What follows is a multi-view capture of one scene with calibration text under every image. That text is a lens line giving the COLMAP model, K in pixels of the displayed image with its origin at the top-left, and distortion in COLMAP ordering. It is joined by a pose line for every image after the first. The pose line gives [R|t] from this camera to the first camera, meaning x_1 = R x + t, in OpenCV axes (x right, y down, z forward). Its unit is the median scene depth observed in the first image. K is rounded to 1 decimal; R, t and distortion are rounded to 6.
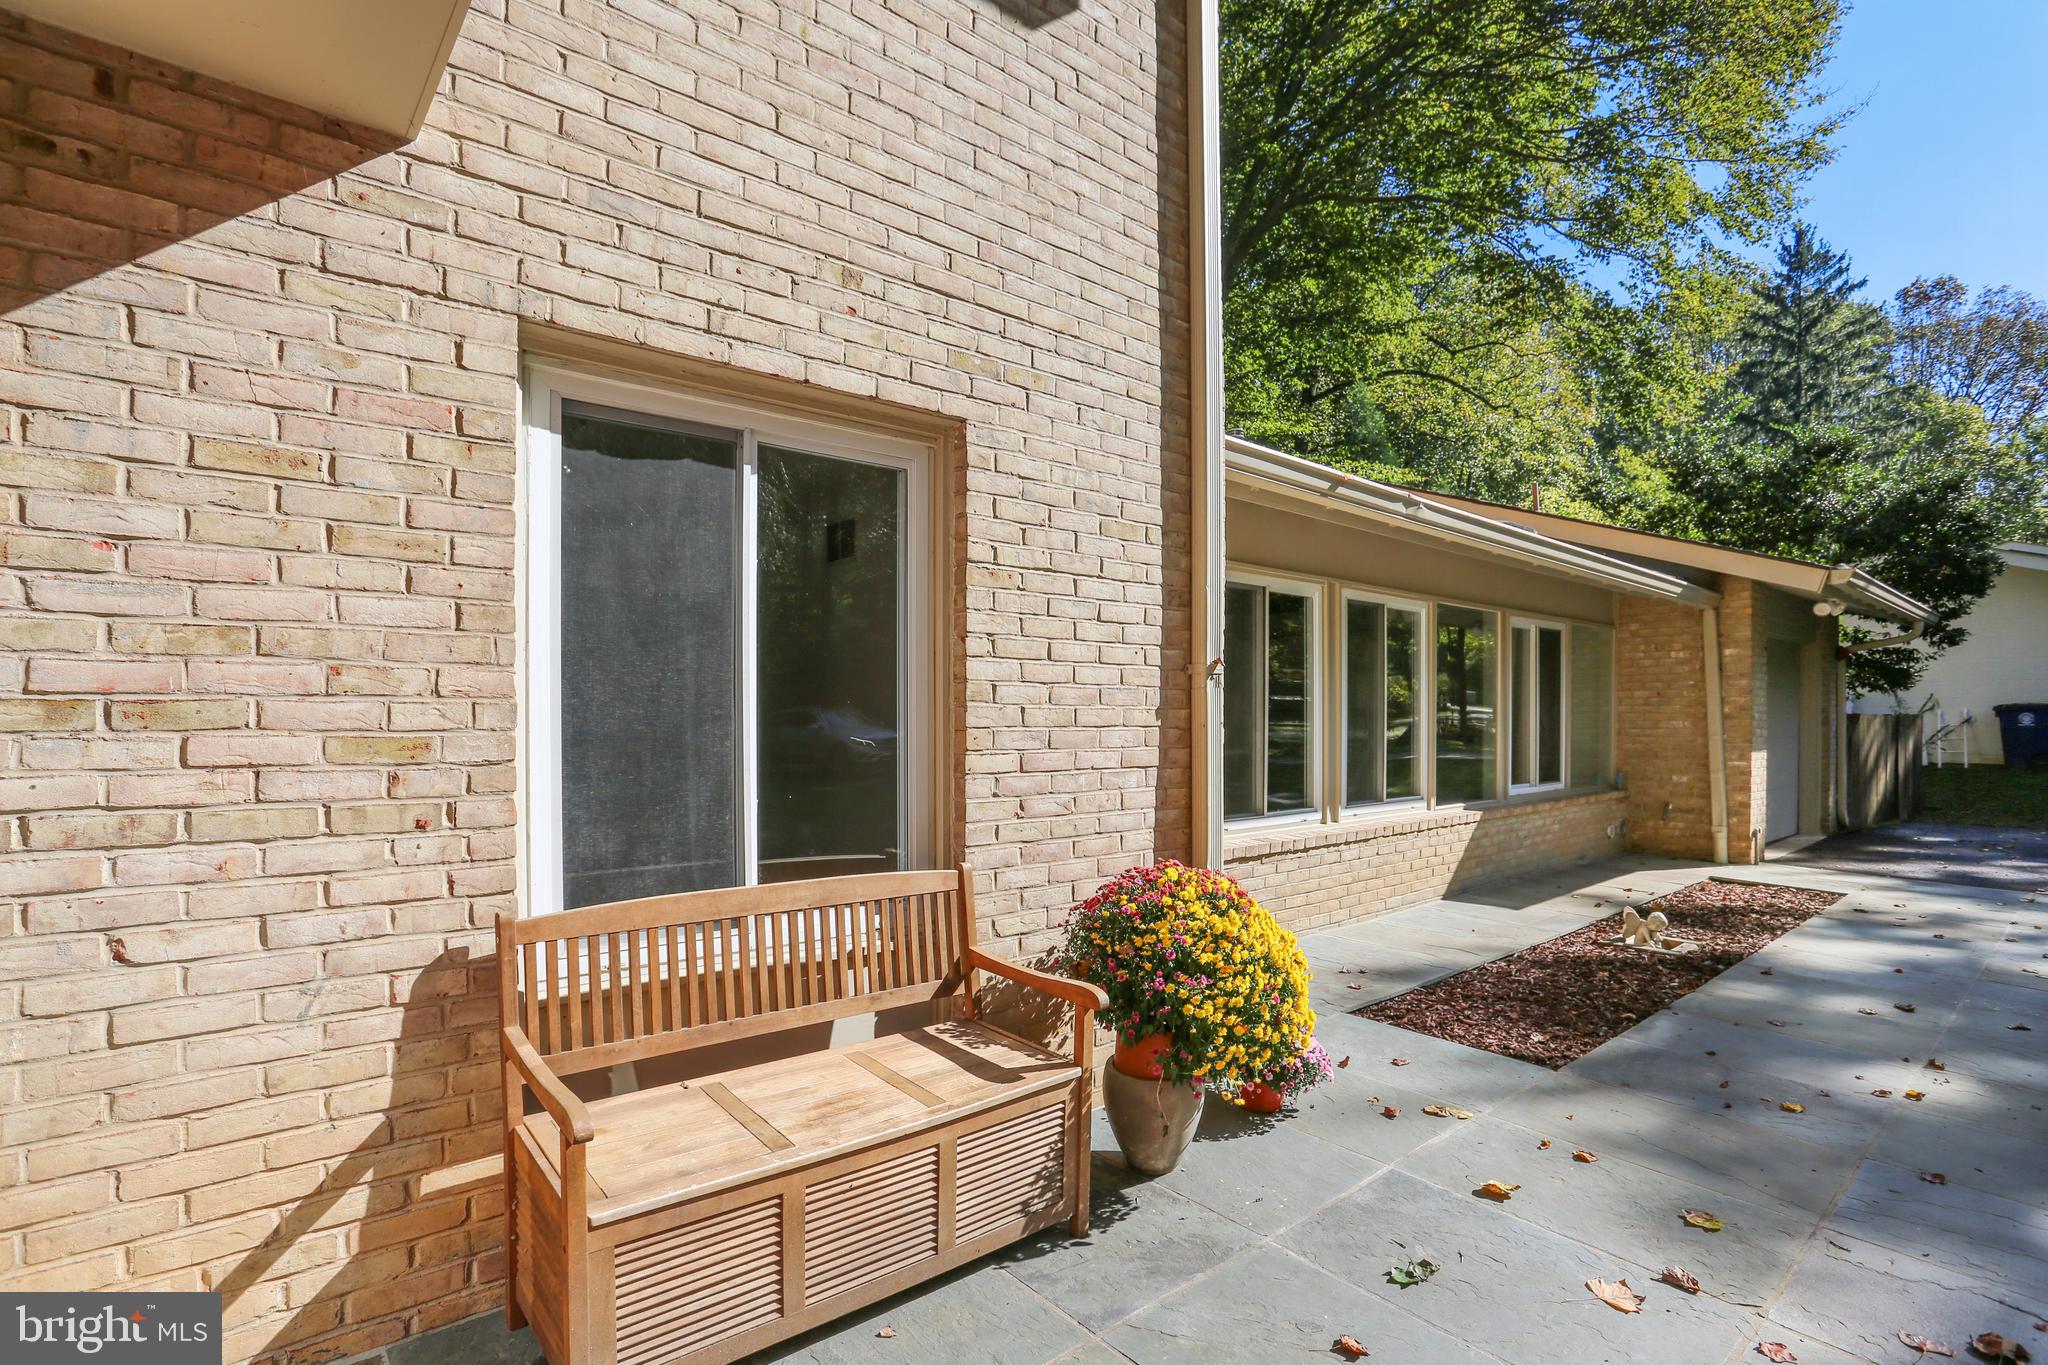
lens RADIAL K [[963.2, 0, 1010.9], [0, 963.2, 691.5], [0, 0, 1]] dist [-0.058001, 0.033034]
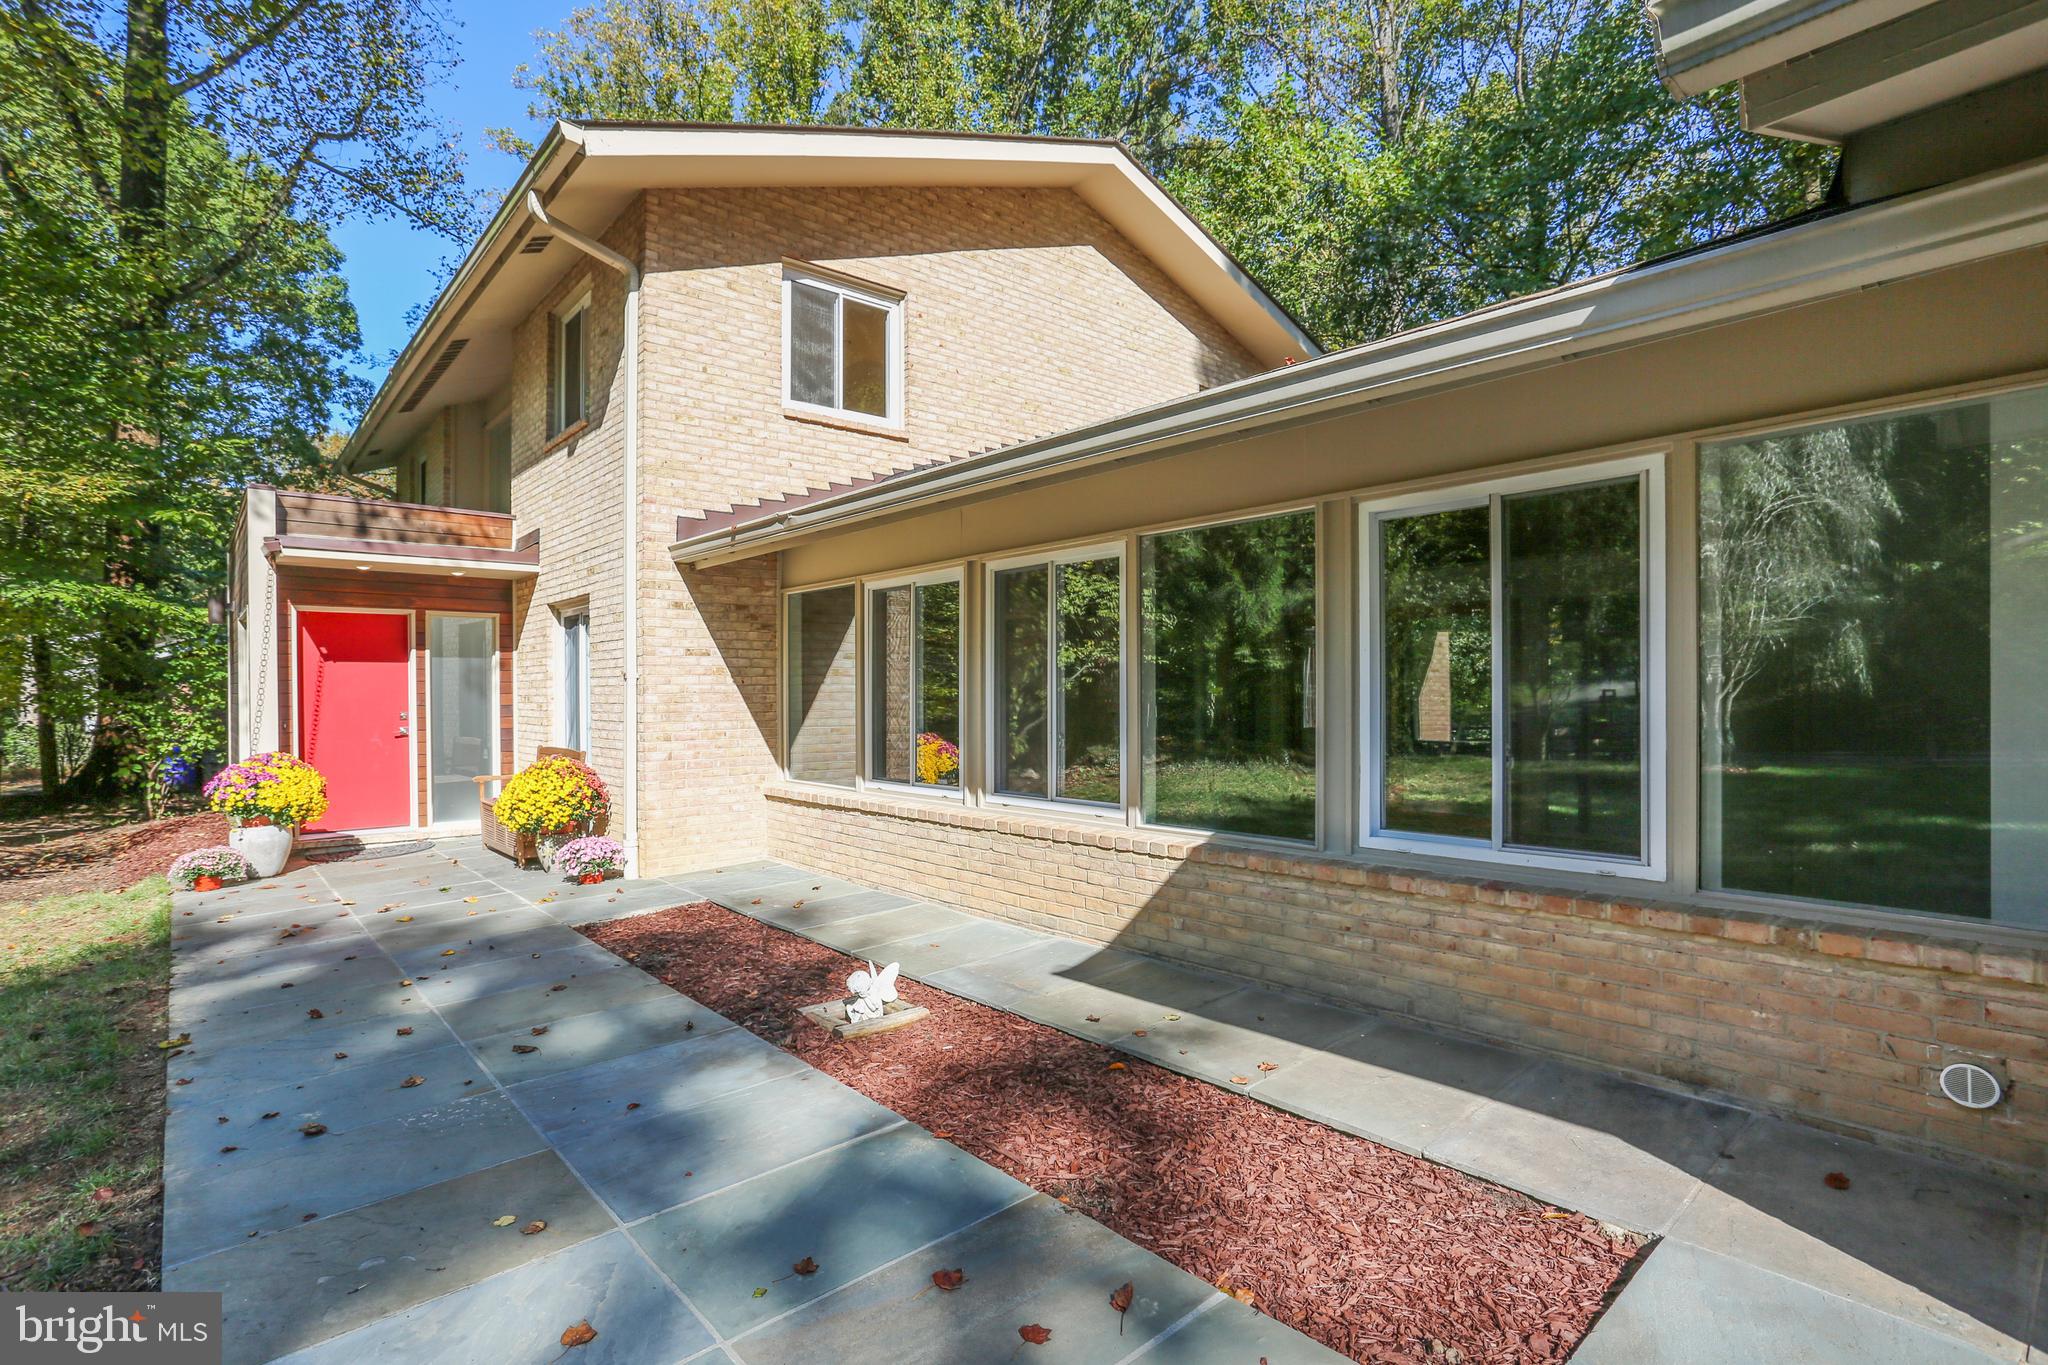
lens RADIAL K [[963.2, 0, 1010.9], [0, 963.2, 691.5], [0, 0, 1]] dist [-0.058001, 0.033034]
pose [[0.047335, -0.008744, -0.998841, 1.686032], [0.028796, 0.999558, -0.007386, 0.030522], [0.998464, -0.028413, 0.047566, 1.283333]]
